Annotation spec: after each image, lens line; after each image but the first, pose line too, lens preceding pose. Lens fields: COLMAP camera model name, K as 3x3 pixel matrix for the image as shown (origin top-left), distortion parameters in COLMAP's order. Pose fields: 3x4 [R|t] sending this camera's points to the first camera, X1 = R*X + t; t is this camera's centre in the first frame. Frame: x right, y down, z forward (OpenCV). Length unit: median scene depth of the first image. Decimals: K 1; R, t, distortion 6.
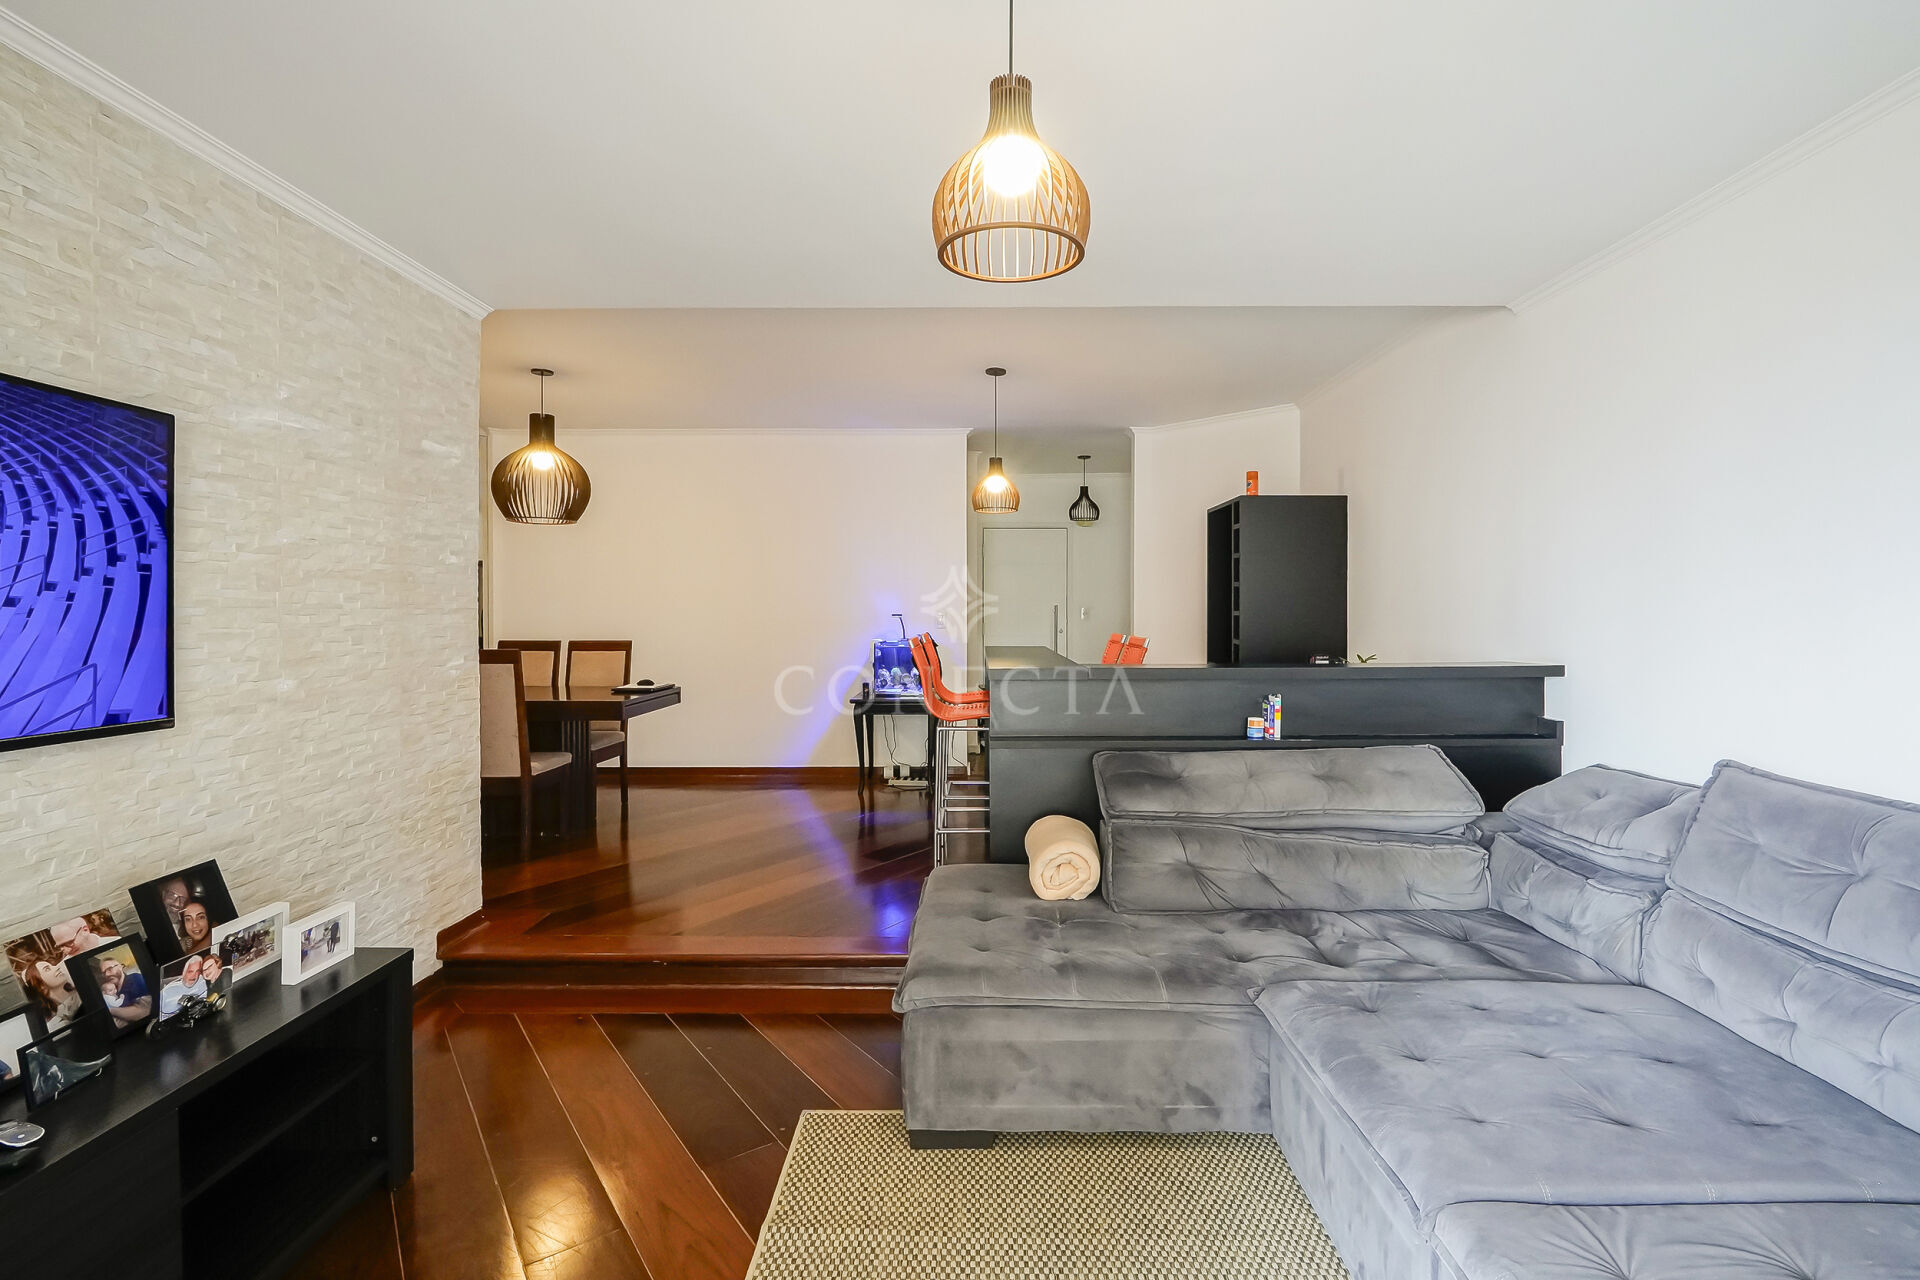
lens RADIAL K [[899.4, 0, 961.4], [0, 899.4, 624.6], [0, 0, 1]] dist [-0.018630, 0.007555]
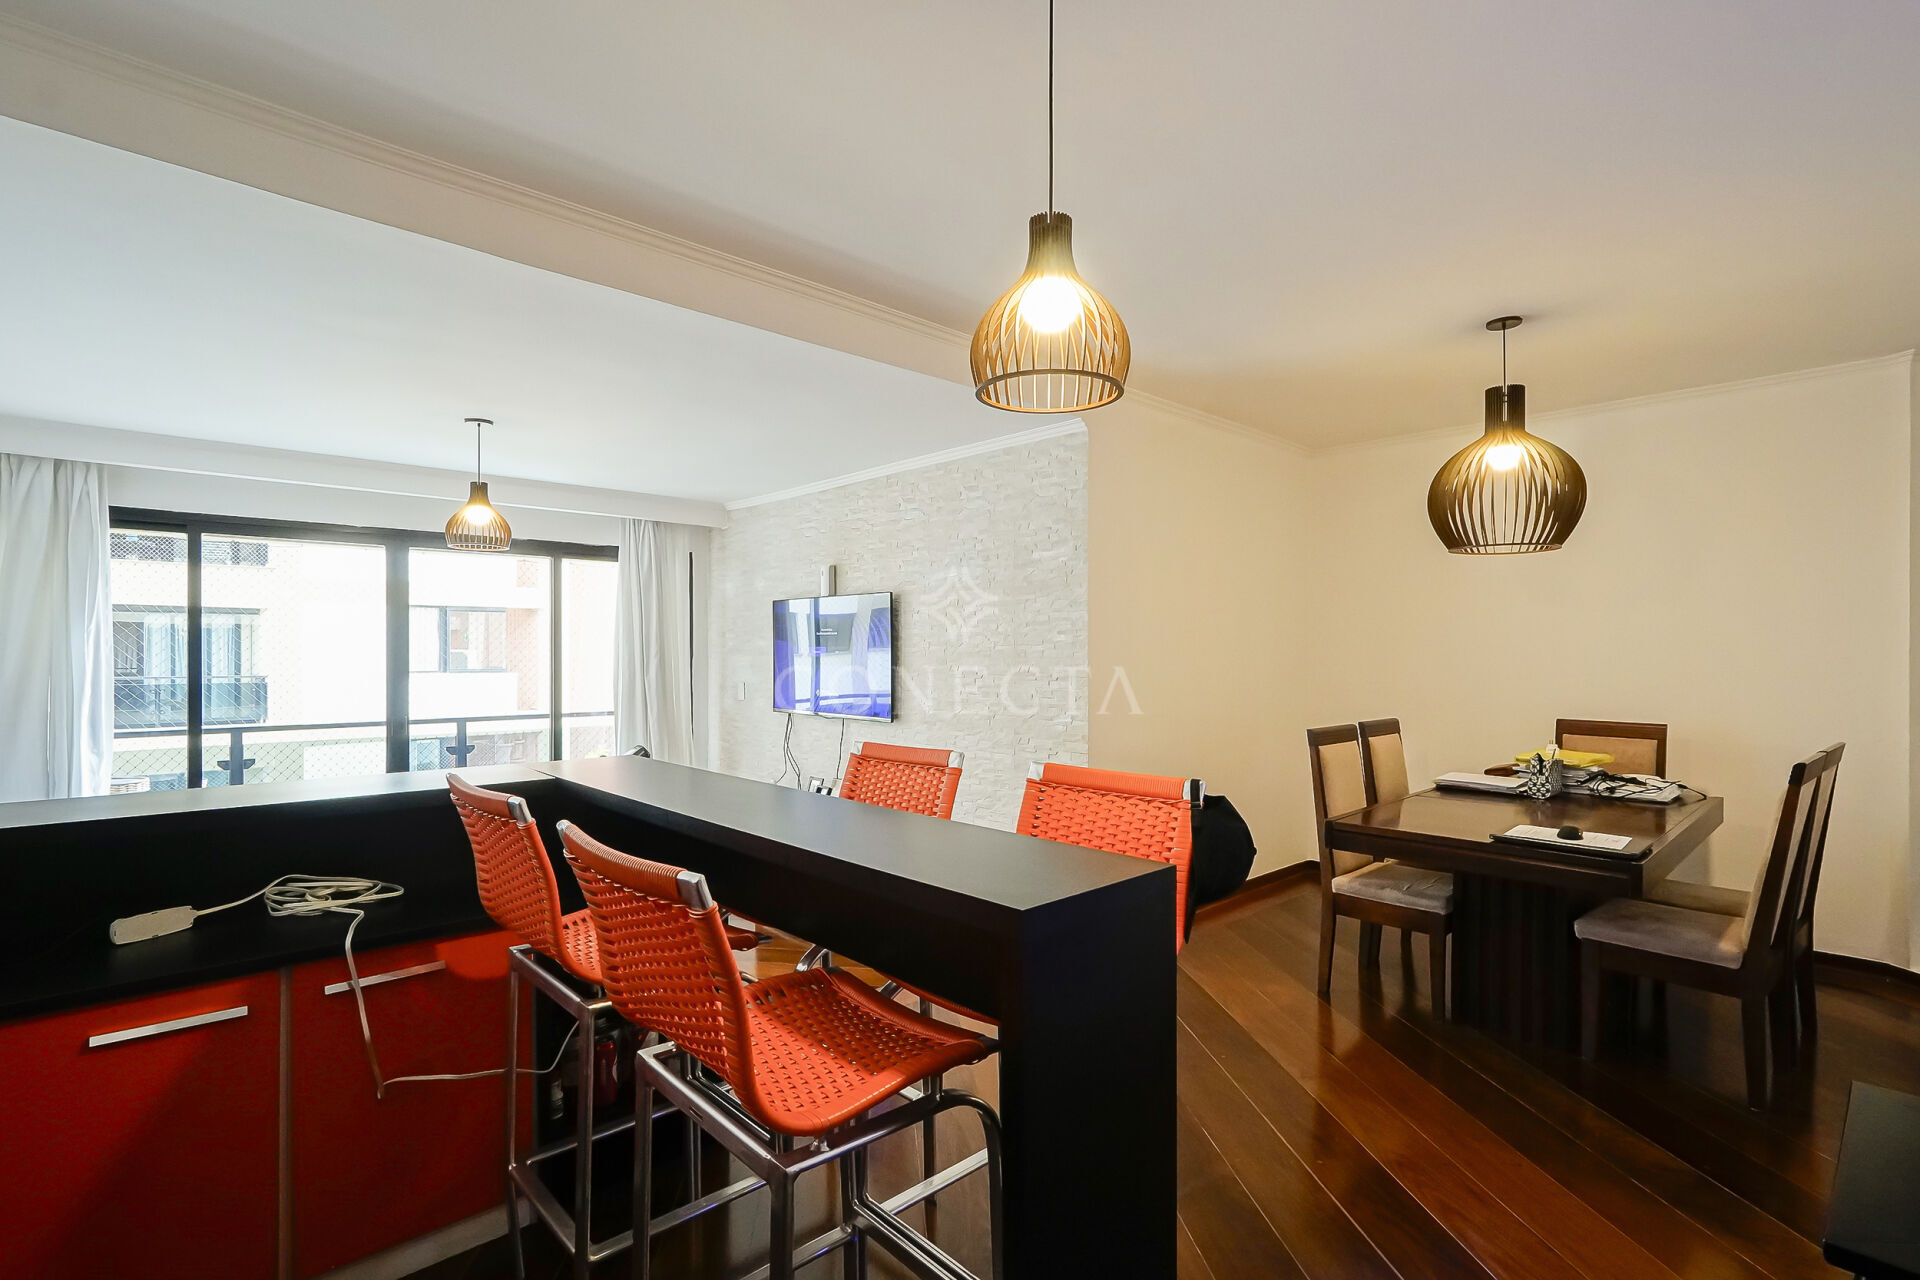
lens RADIAL K [[899.4, 0, 975.6], [0, 899.4, 659.4], [0, 0, 1]] dist [-0.018630, 0.007555]
pose [[-0.714376, 0.008252, -0.699713, 0.456764], [-0.009501, 0.999724, 0.021489, -0.077371], [0.699697, 0.021999, -0.714101, 2.064136]]
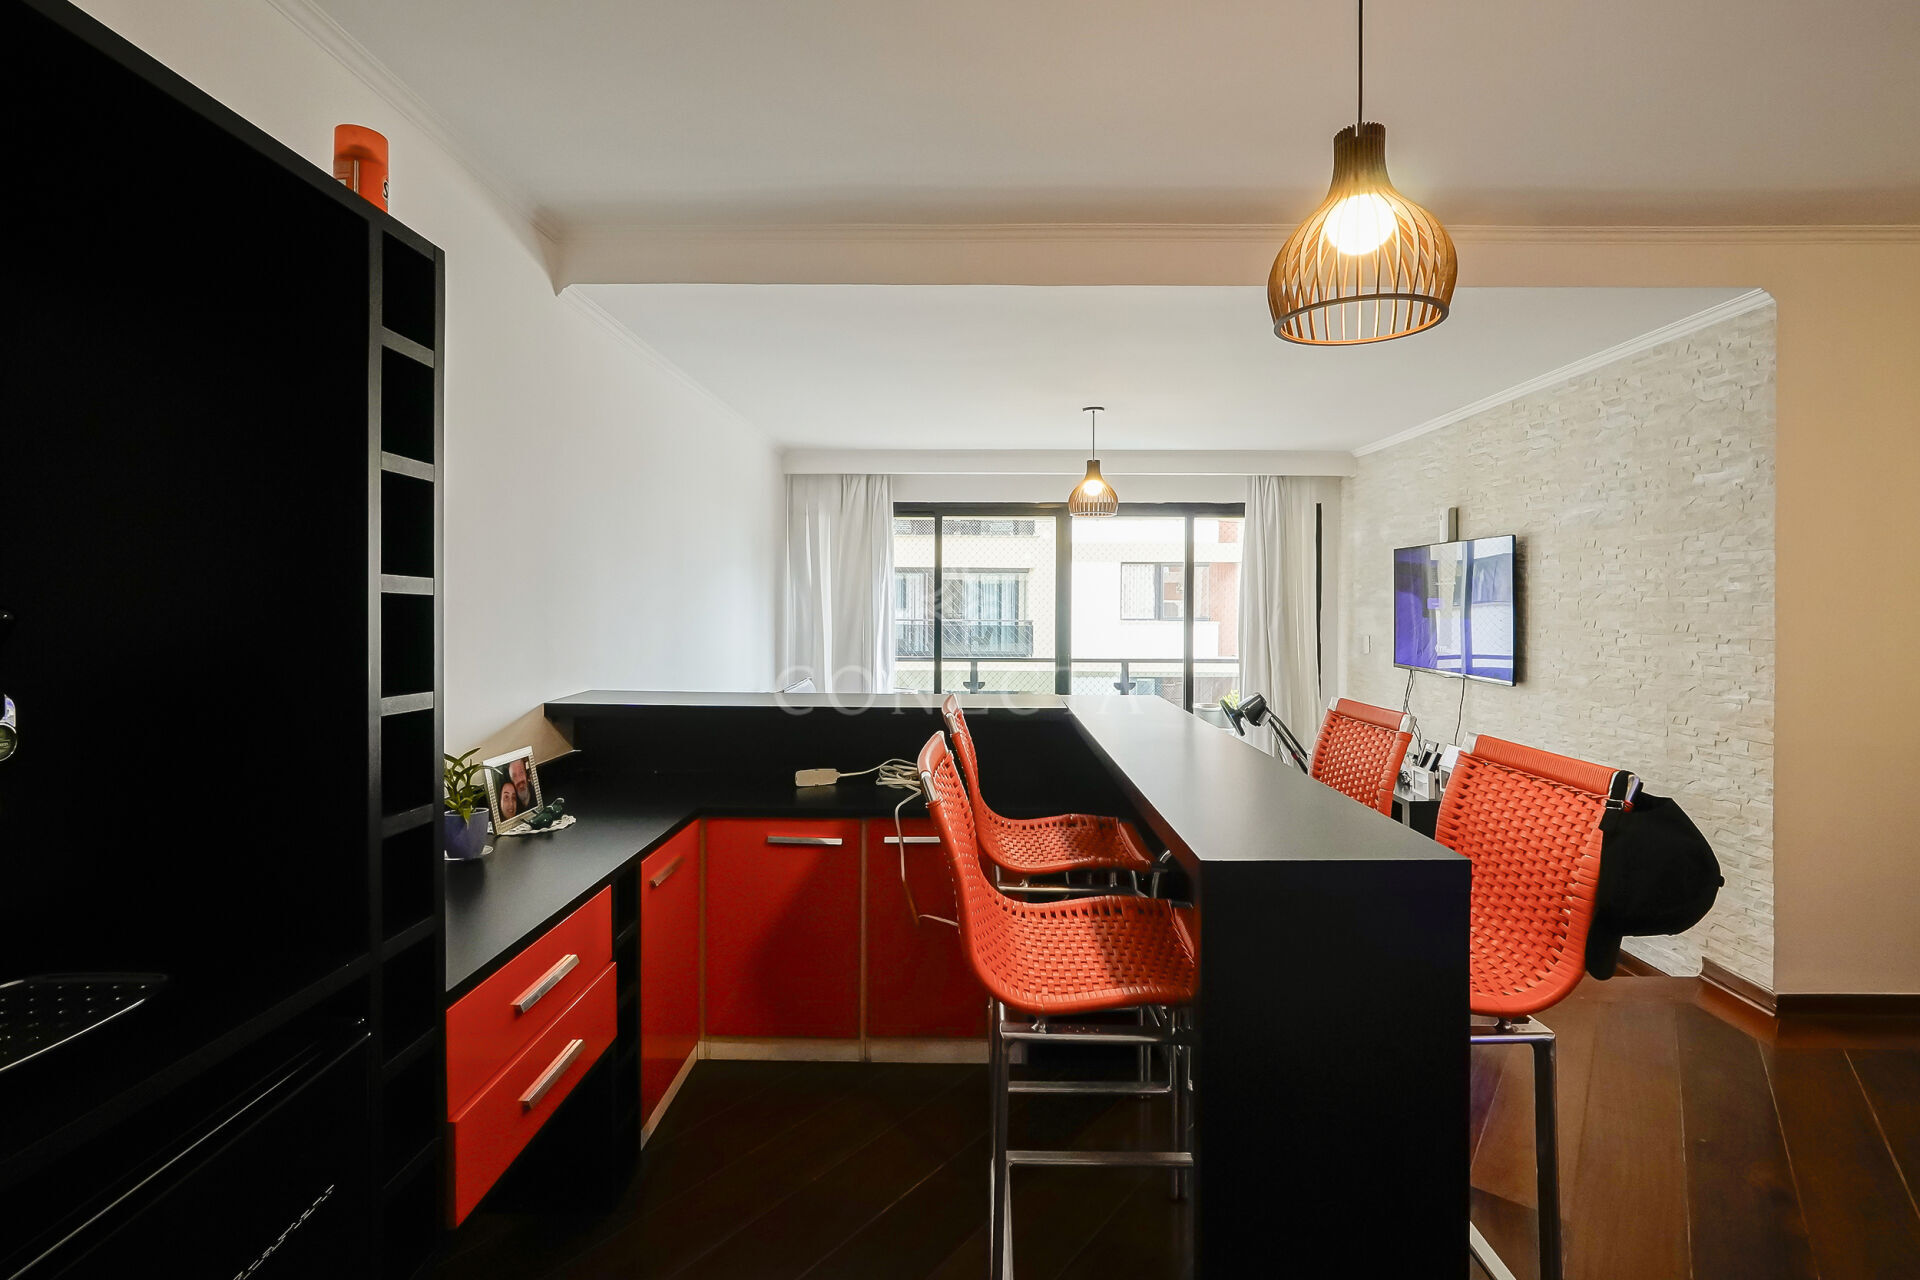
lens RADIAL K [[899.4, 0, 967.7], [0, 899.4, 604.1], [0, 0, 1]] dist [-0.018630, 0.007555]
pose [[-0.999974, -0.001670, -0.006981, 0.278594], [-0.001802, 0.999820, 0.018900, -0.079742], [0.006949, 0.018912, -0.999797, 2.191646]]
